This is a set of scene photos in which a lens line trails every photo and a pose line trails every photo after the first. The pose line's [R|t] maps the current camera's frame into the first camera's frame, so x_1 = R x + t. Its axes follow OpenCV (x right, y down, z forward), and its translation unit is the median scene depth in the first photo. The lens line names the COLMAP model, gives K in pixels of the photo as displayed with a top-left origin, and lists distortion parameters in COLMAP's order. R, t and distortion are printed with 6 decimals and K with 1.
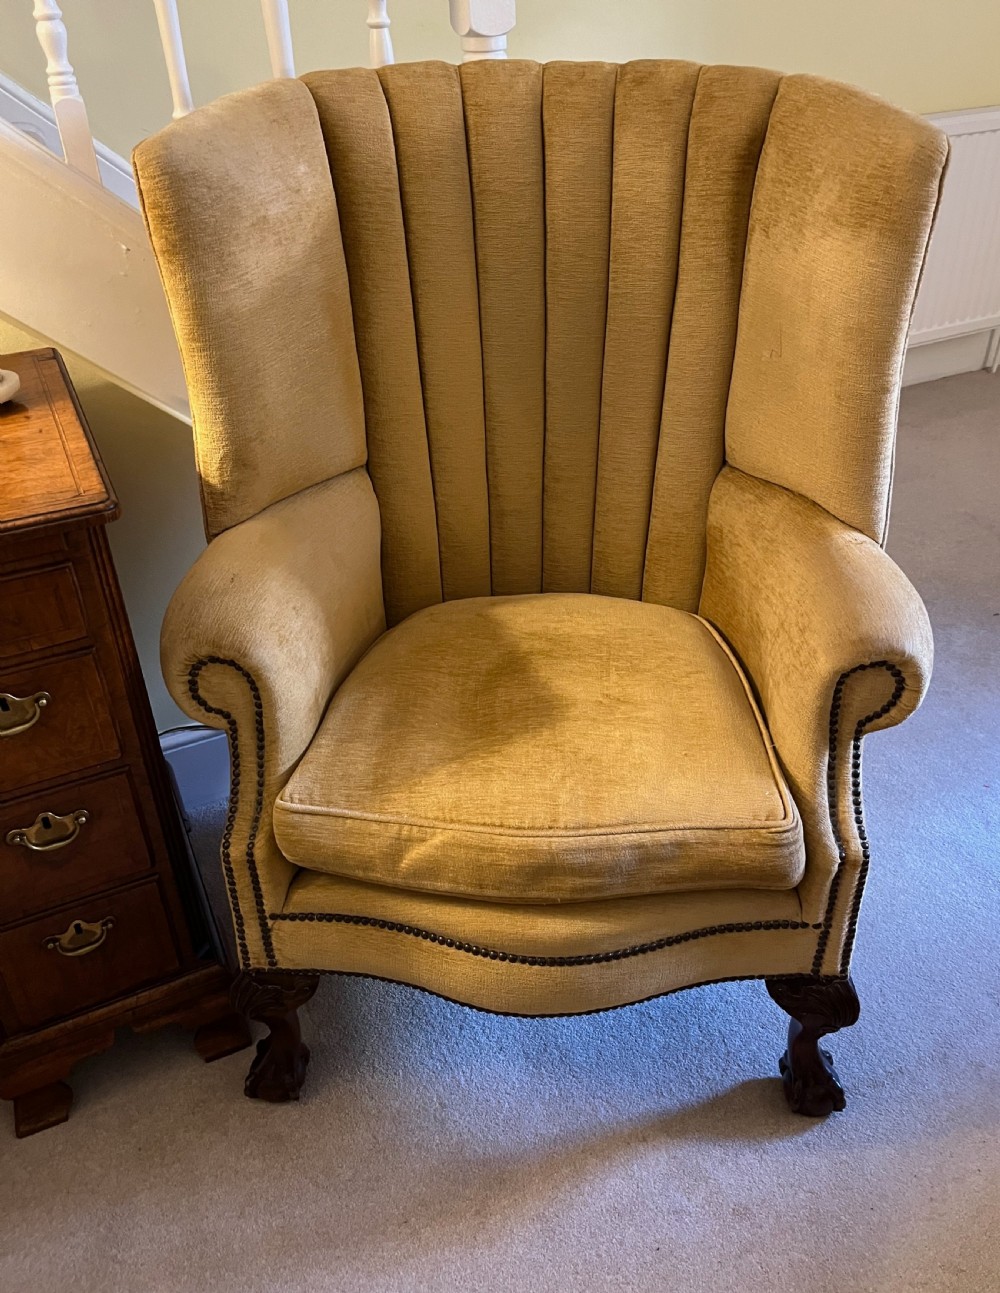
lens RADIAL K [[1089.2, 0, 518.4], [0, 1089.2, 592.5], [0, 0, 1]] dist [0.026072, -0.015051]
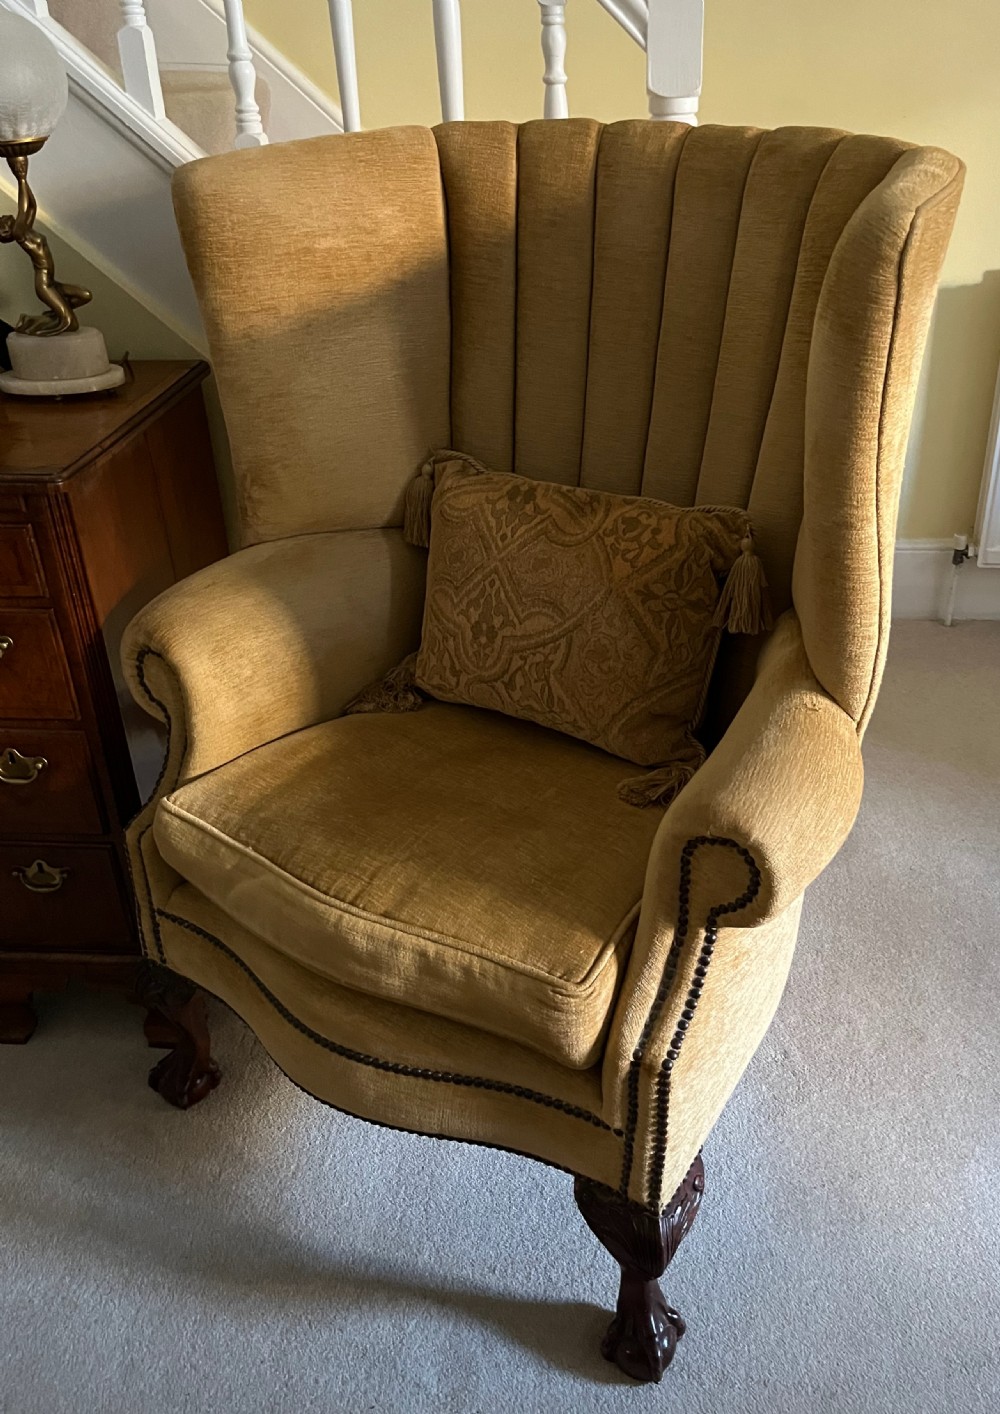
lens RADIAL K [[1197.1, 0, 559.1], [0, 1197.1, 687.9], [0, 0, 1]] dist [0.026084, -0.011392]
pose [[0.867106, 0.245974, -0.433156, 0.524597], [-0.264757, 0.964156, 0.017511, -0.025880], [0.421937, 0.099498, 0.901149, 0.113593]]
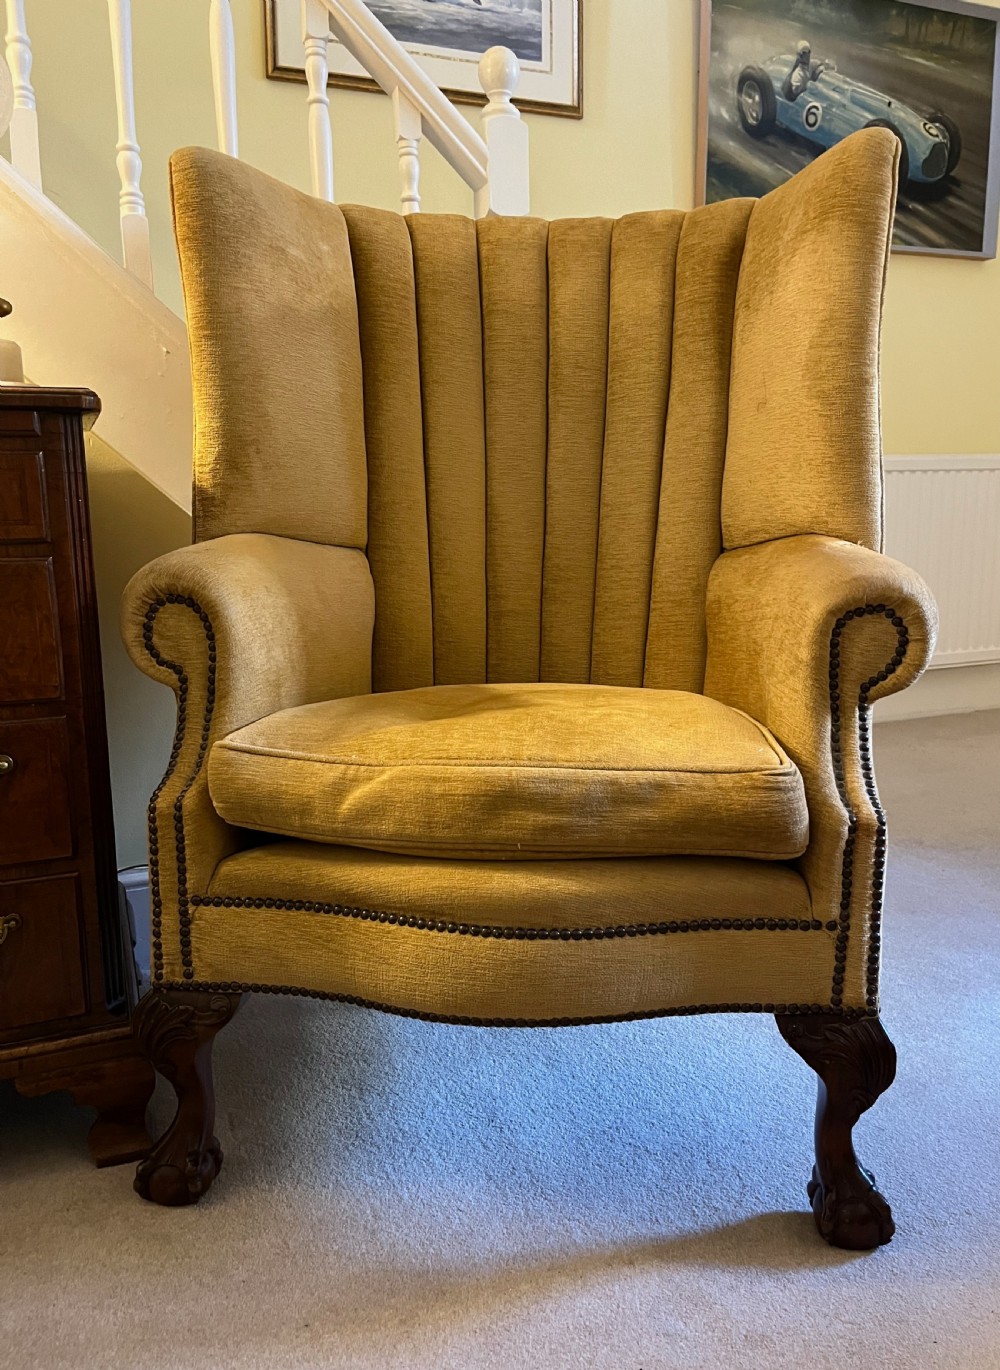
lens RADIAL K [[1076.7, 0, 516.5], [0, 1076.7, 685.0], [0, 0, 1]] dist [0.037843, -0.046354]
pose [[0.997916, 0.023736, -0.060001, 0.074778], [-0.044442, 0.926999, -0.372420, 0.432776], [0.046781, 0.374311, 0.926122, 0.148962]]
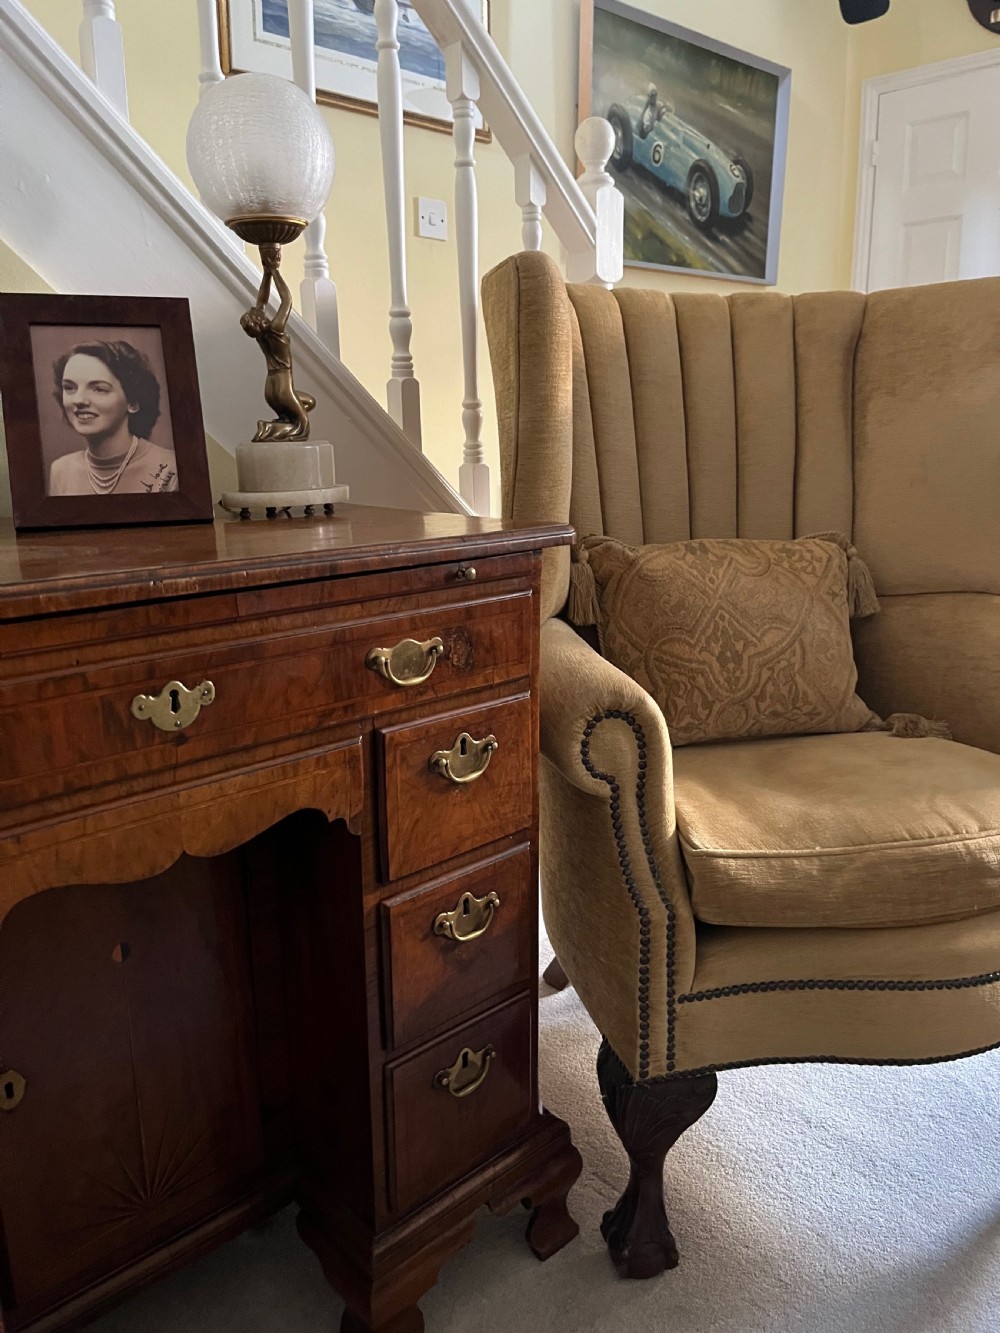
lens RADIAL K [[1017.9, 0, 492.2], [0, 1017.9, 667.5], [0, 0, 1]] dist [0.047841, -0.055612]
pose [[0.951811, -0.060773, 0.300602, -0.602250], [0.154833, 0.941306, -0.299950, 0.259579], [-0.264730, 0.332039, 0.905355, 0.158697]]
